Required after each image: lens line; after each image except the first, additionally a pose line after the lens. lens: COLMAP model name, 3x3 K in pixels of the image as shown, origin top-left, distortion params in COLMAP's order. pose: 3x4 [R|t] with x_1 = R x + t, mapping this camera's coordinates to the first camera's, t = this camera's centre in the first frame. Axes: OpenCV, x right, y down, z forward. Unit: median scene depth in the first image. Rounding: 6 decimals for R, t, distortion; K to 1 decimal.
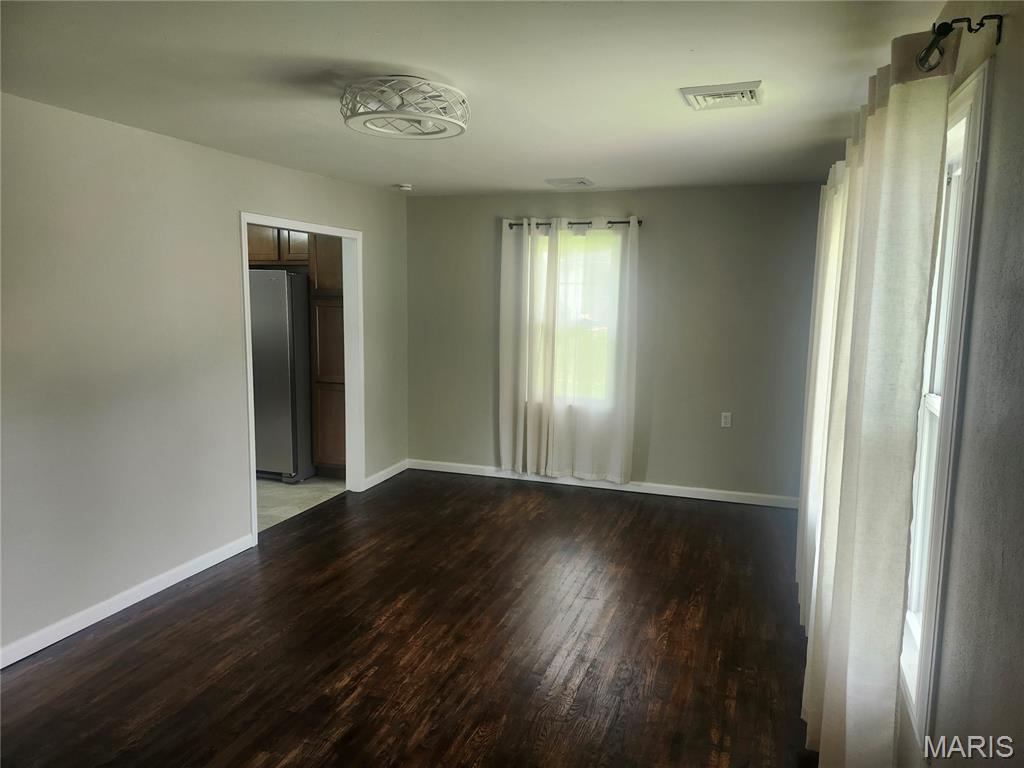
lens RADIAL K [[717.9, 0, 503.2], [0, 717.9, 370.6], [0, 0, 1]] dist [0.096094, -0.125184]
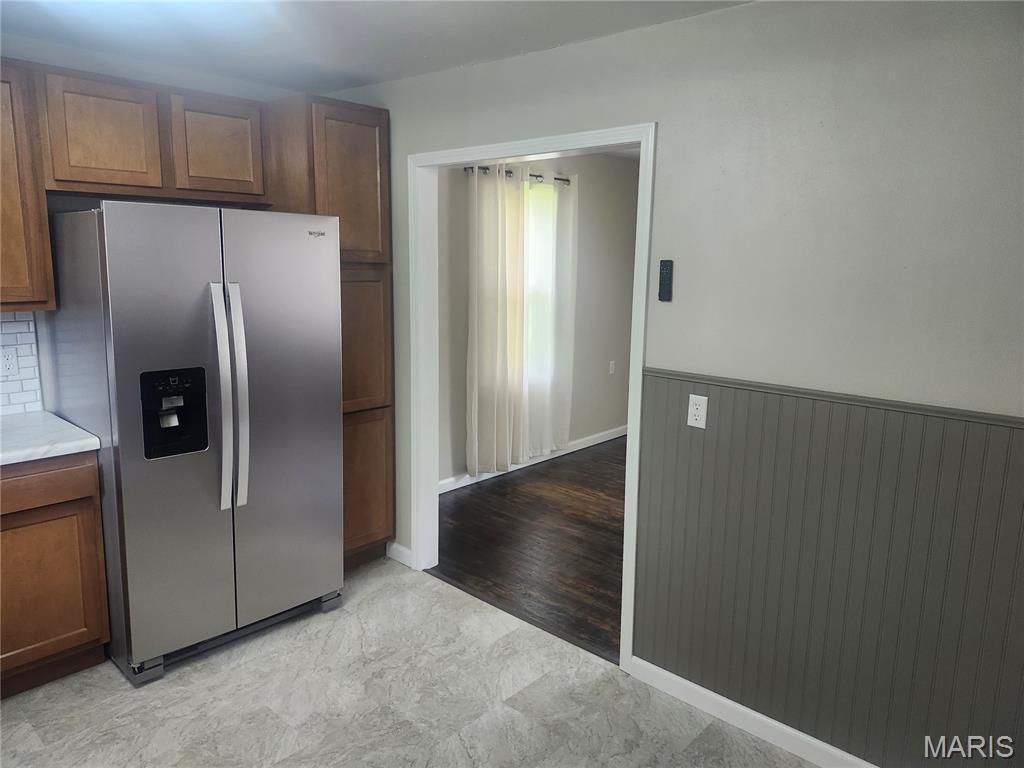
lens RADIAL K [[717.9, 0, 503.2], [0, 717.9, 370.6], [0, 0, 1]] dist [0.096094, -0.125184]
pose [[0.377172, -0.145863, 0.914585, -0.758830], [0.090361, 0.988604, 0.120403, -0.077418], [-0.921725, 0.037230, 0.386054, 0.704211]]
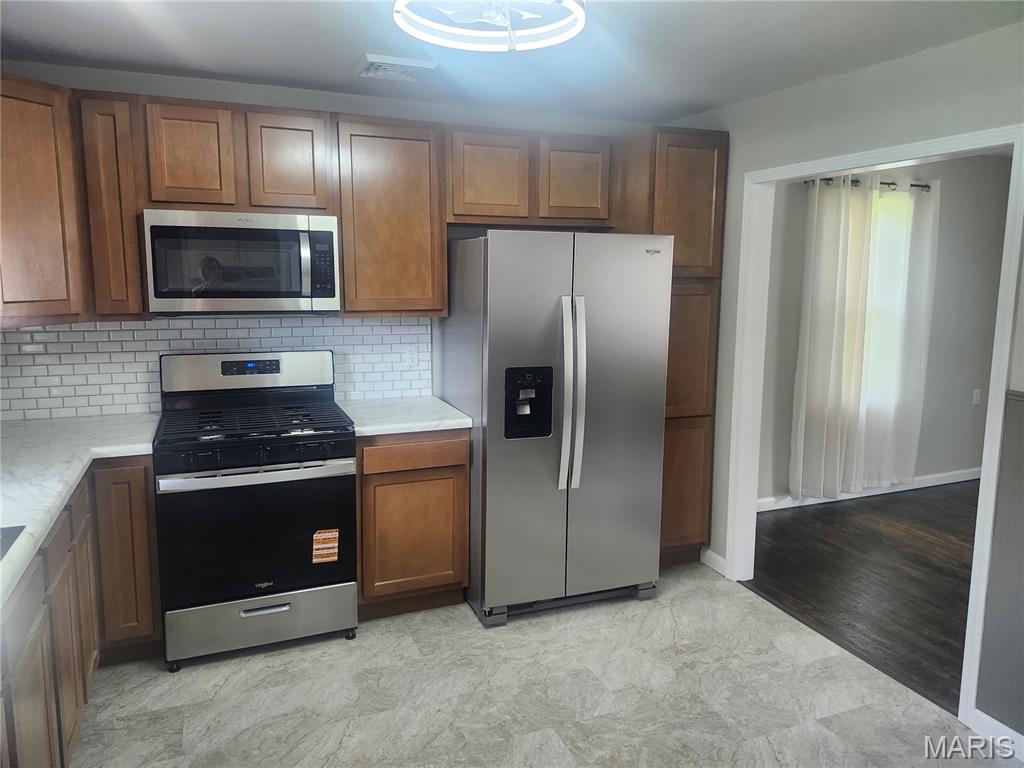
lens RADIAL K [[717.9, 0, 503.2], [0, 717.9, 370.6], [0, 0, 1]] dist [0.096094, -0.125184]
pose [[0.733780, -0.094230, 0.672820, -0.798576], [0.072728, 0.995539, 0.060111, -0.073412], [-0.675483, 0.004825, 0.737360, 0.684273]]
